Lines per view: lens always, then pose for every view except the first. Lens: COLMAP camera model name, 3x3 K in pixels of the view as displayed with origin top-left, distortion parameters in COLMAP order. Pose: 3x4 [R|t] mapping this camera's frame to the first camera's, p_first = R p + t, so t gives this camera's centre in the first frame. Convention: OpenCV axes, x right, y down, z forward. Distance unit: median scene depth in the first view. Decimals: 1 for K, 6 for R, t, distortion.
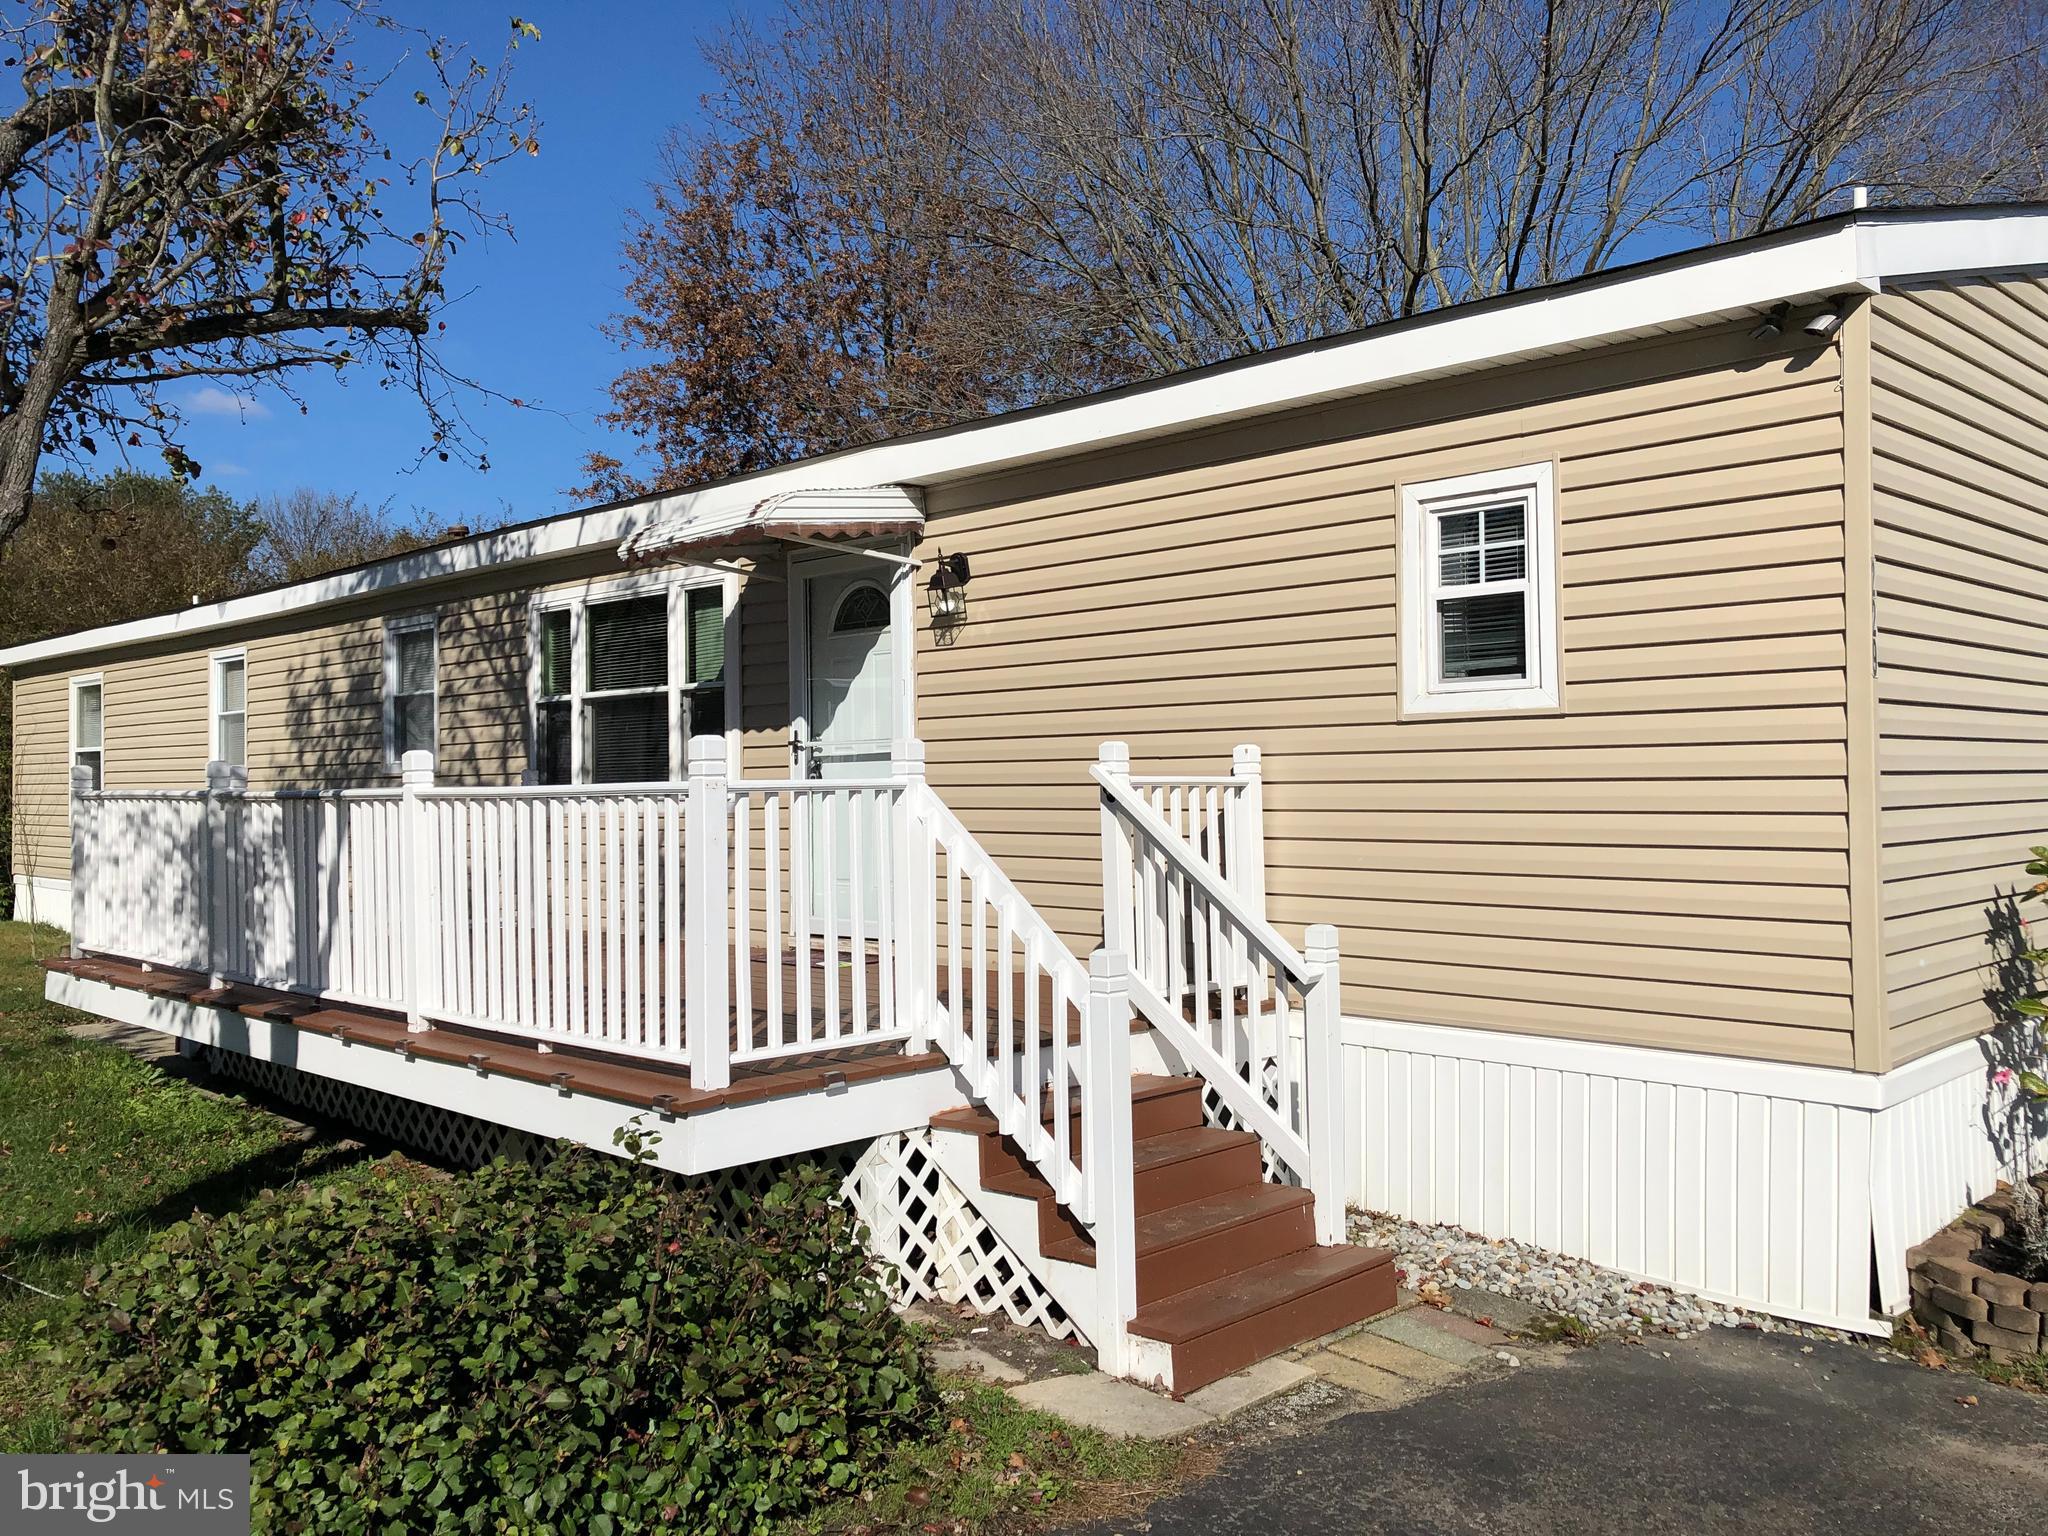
lens RADIAL K [[1681.7, 0, 1032.0], [0, 1681.7, 764.0], [0, 0, 1]] dist [0.052829, -0.037256]
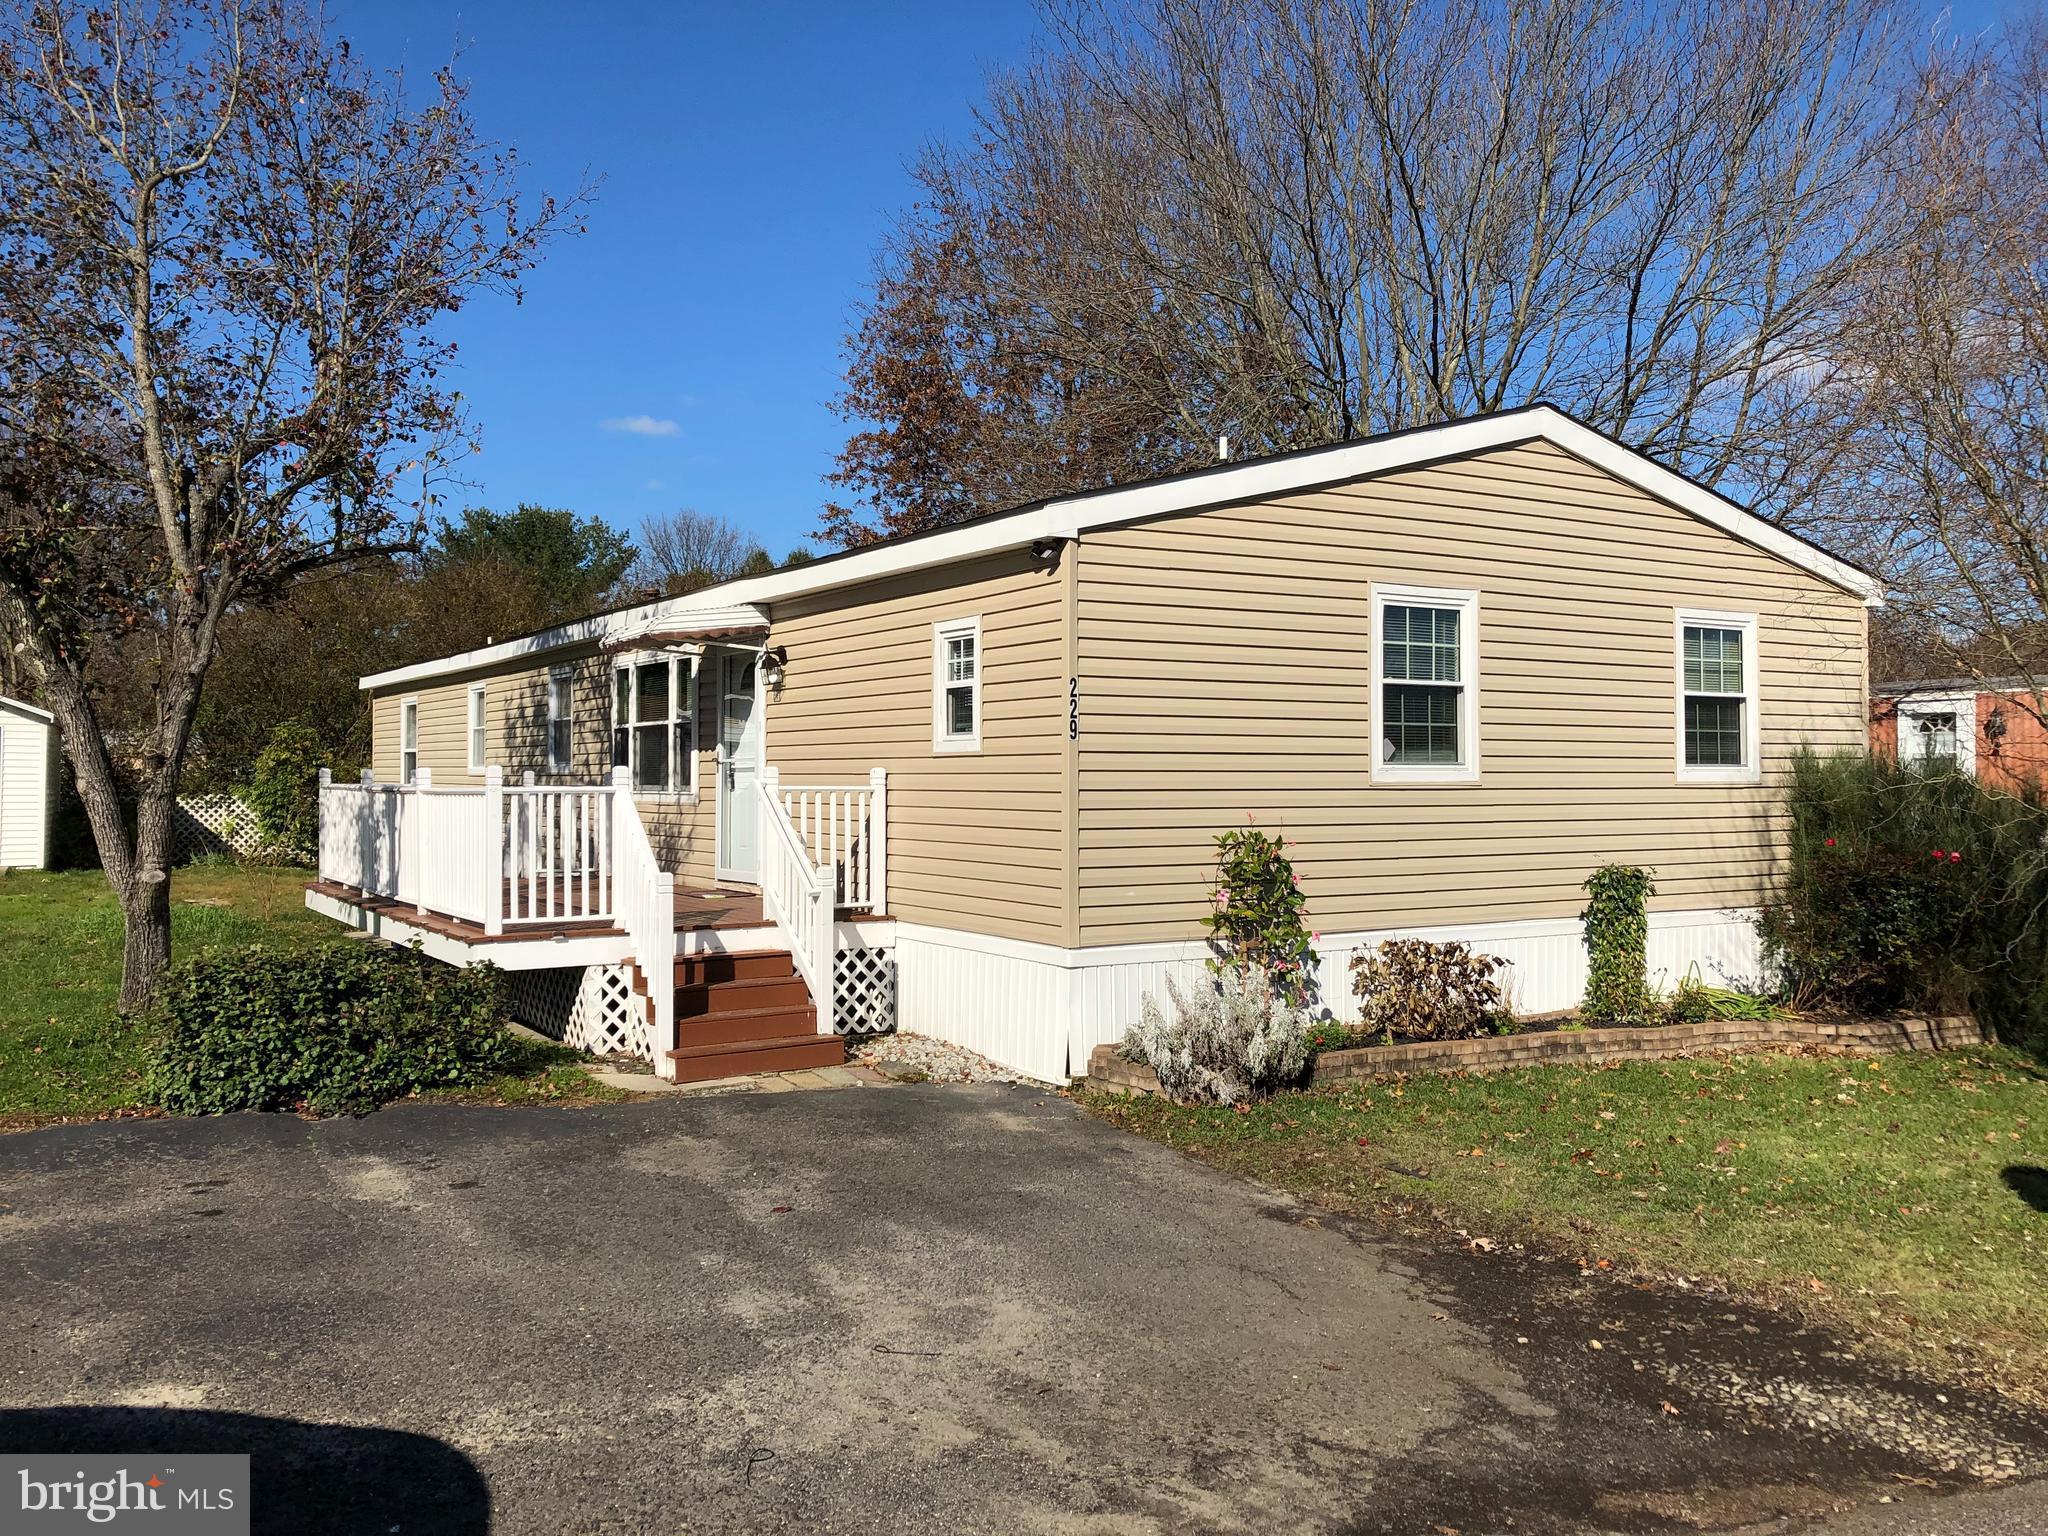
lens RADIAL K [[1681.7, 0, 1017.2], [0, 1681.7, 769.7], [0, 0, 1]] dist [0.052829, -0.037256]
pose [[0.973578, 0.011831, -0.228049, 0.567325], [-0.010076, 0.999910, 0.008860, -0.022876], [0.228134, -0.006328, 0.973609, -0.550219]]
